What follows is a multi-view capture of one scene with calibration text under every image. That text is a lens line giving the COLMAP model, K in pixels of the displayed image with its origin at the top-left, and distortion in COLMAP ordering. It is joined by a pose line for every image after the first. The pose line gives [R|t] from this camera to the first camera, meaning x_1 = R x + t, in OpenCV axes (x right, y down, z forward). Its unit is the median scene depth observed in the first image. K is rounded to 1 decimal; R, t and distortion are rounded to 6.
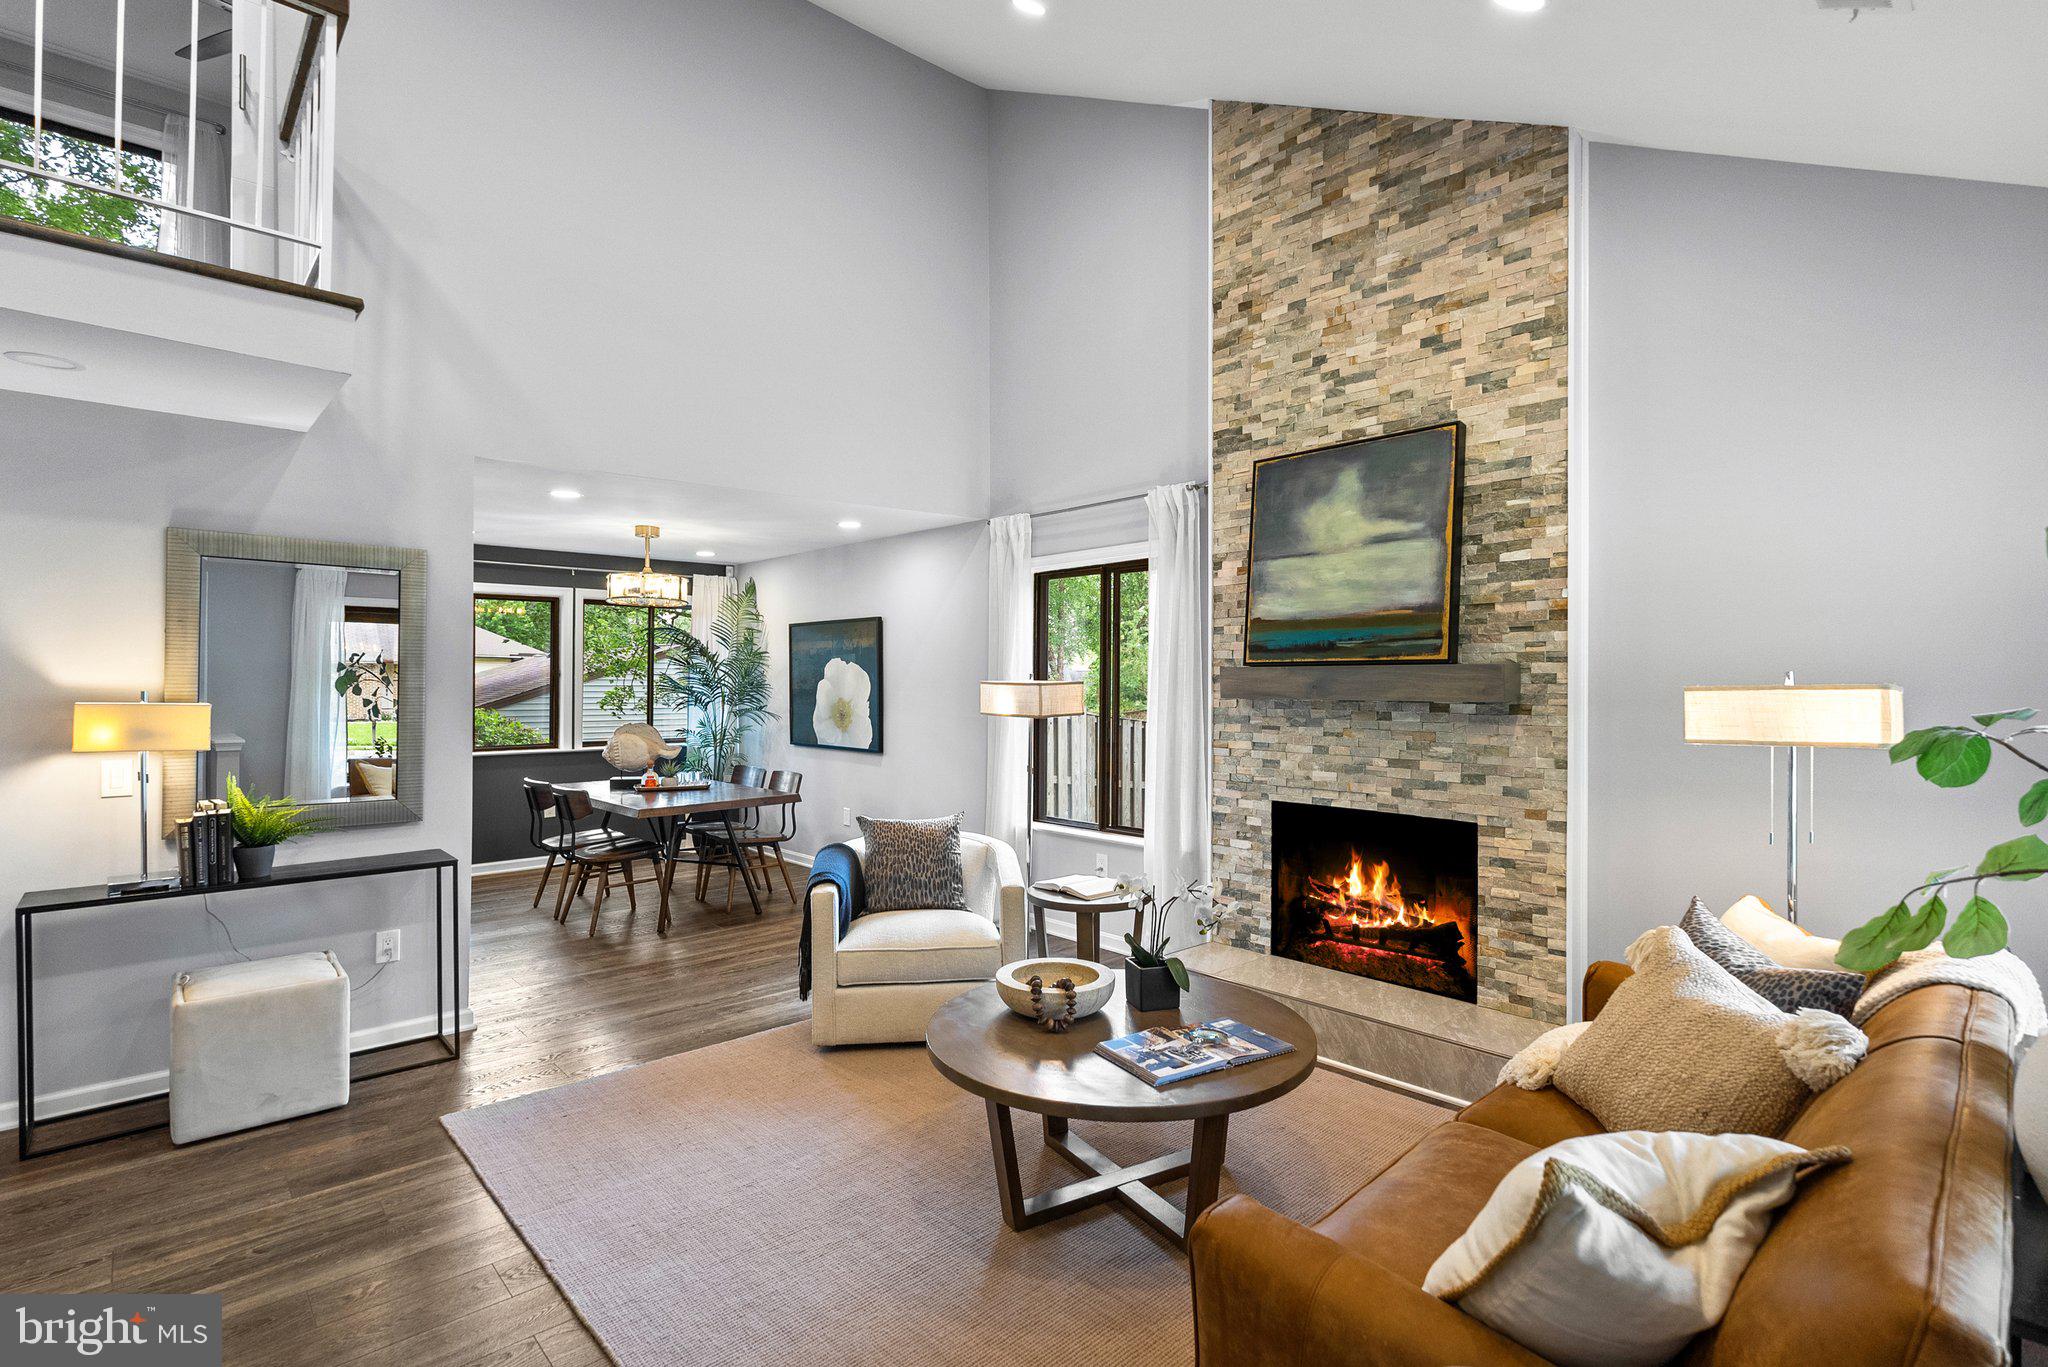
lens RADIAL K [[944.0, 0, 994.3], [0, 944.0, 683.7], [0, 0, 1]] dist [0.002124, -0.001136]
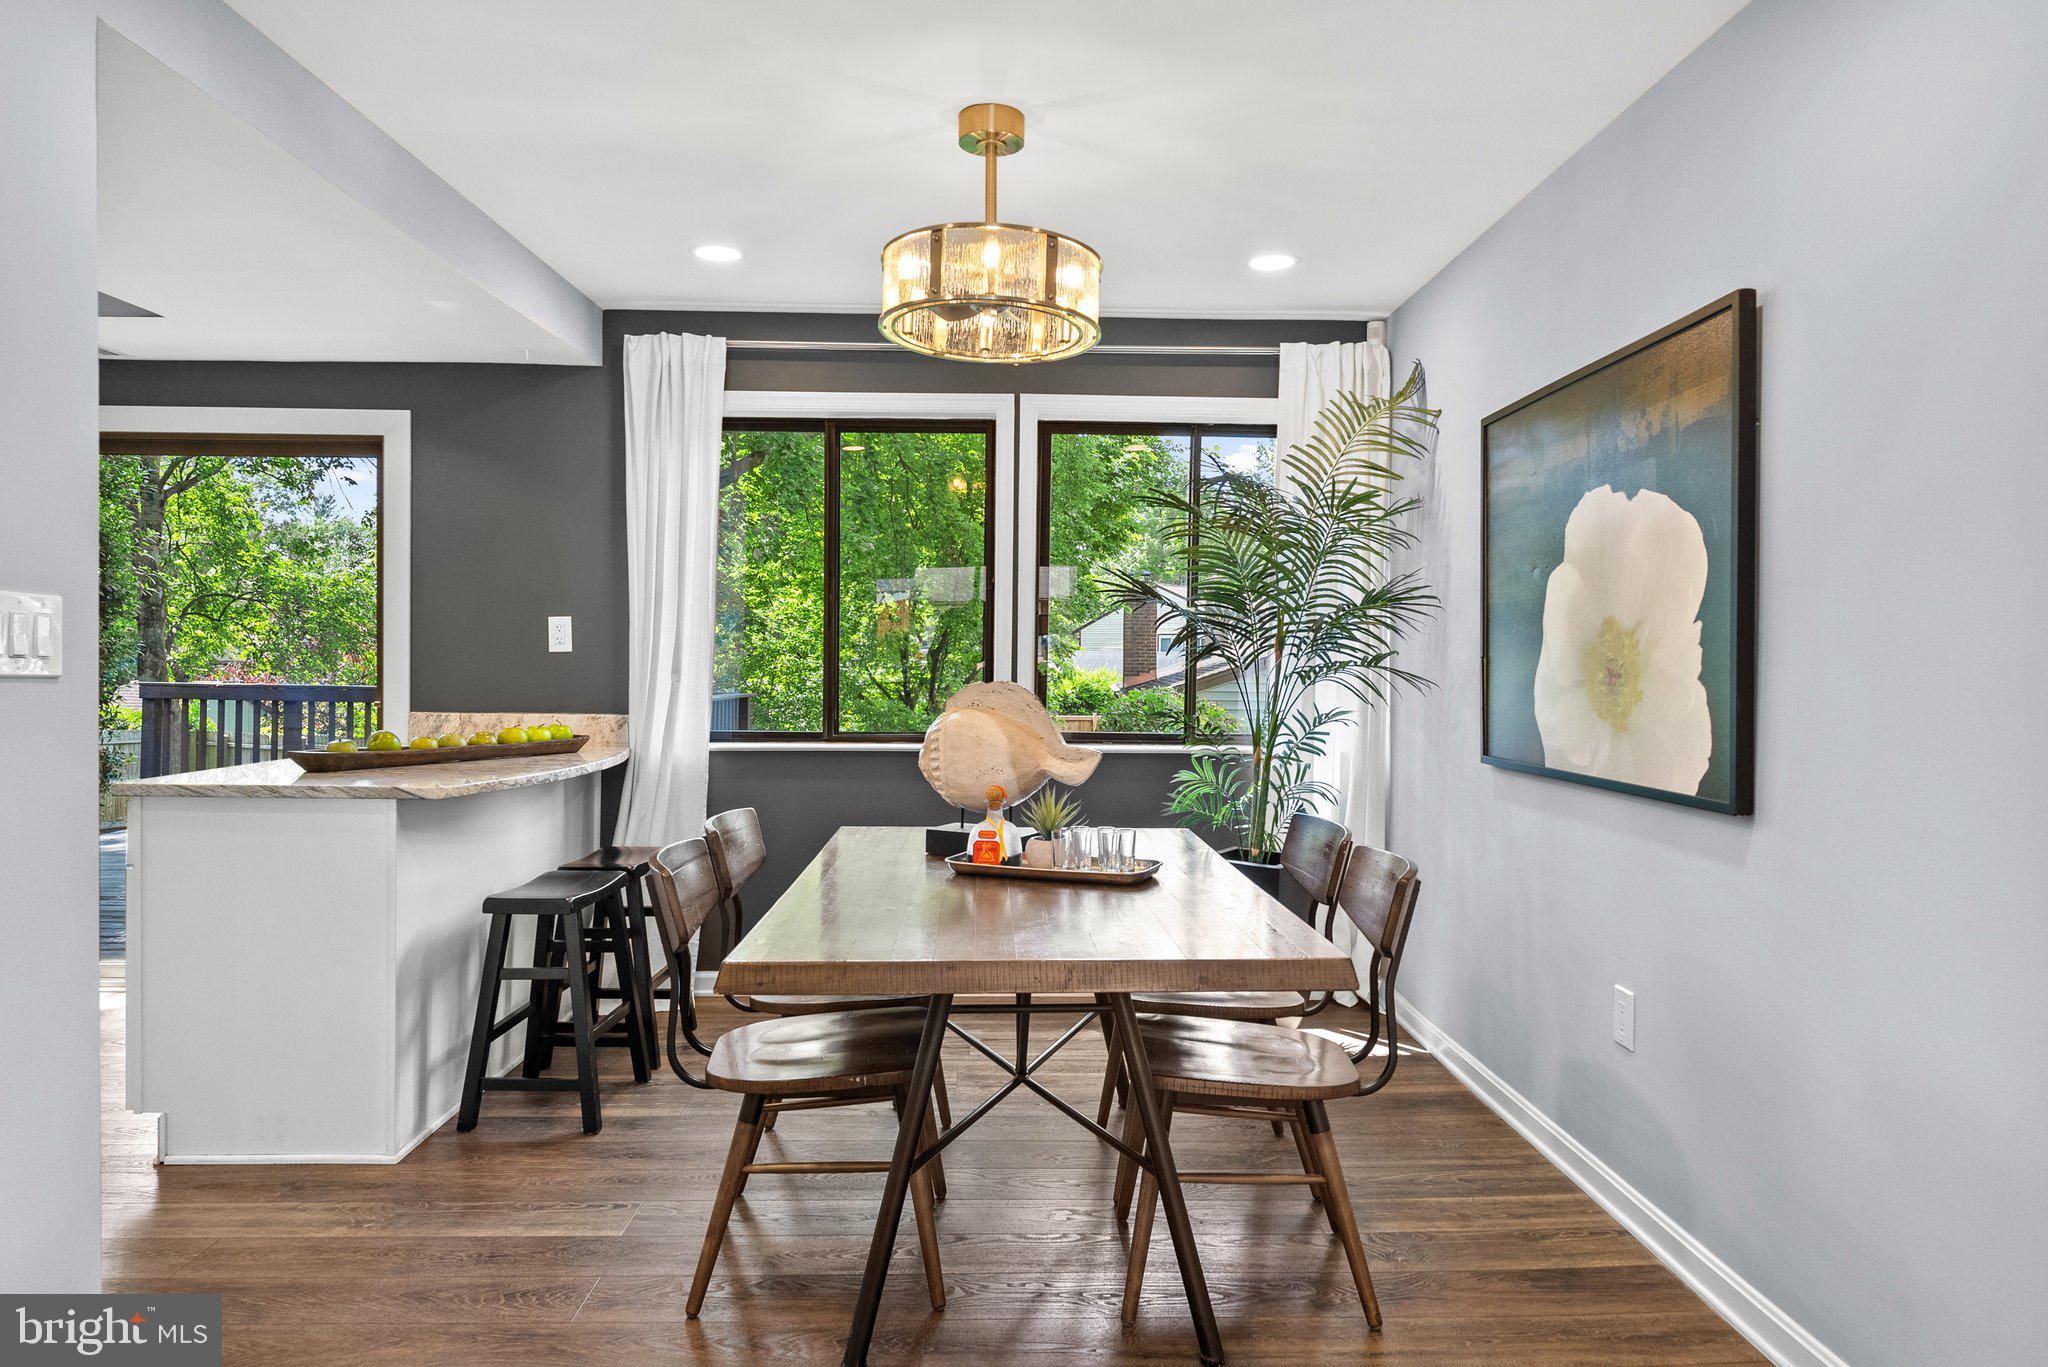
lens RADIAL K [[1306.2, 0, 1002.9], [0, 1306.2, 695.8], [0, 0, 1]] dist [-0.001839, 0.000432]
pose [[0.756559, 0.020760, -0.653596, -0.065220], [-0.012211, 0.999770, 0.017621, 0.059734], [0.653811, -0.005350, 0.756639, 0.969056]]
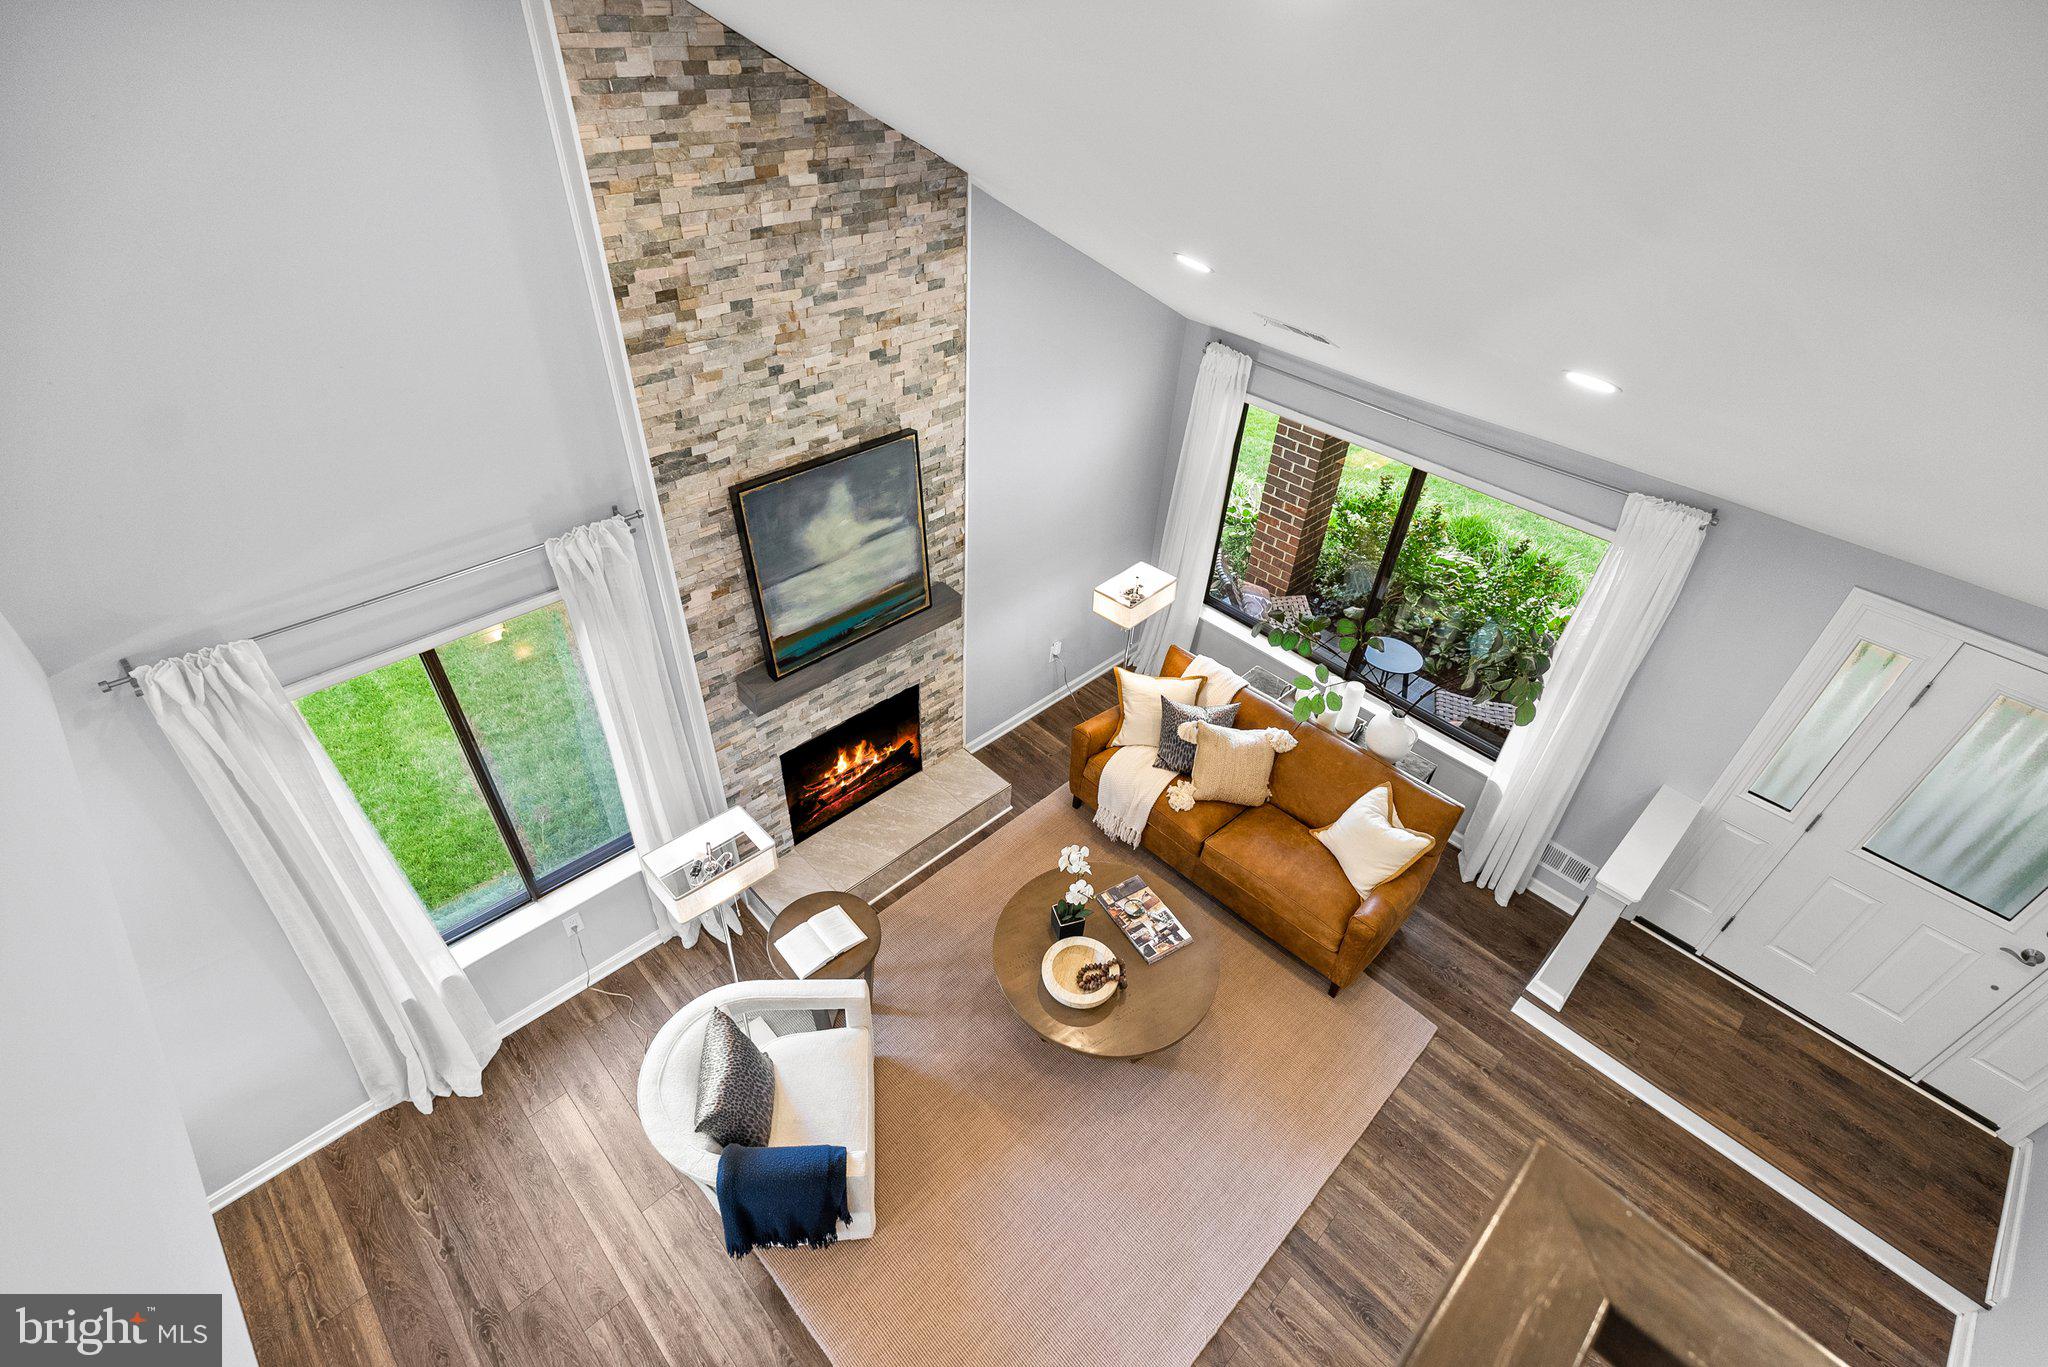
lens RADIAL K [[936.9, 0, 1018.5], [0, 936.9, 662.6], [0, 0, 1]] dist [-0.004237, 0.001519]
pose [[-0.026448, -0.629059, 0.776907, -0.515204], [-0.040734, 0.777212, 0.627919, -0.685097], [-0.998820, -0.015040, -0.046179, 0.801560]]
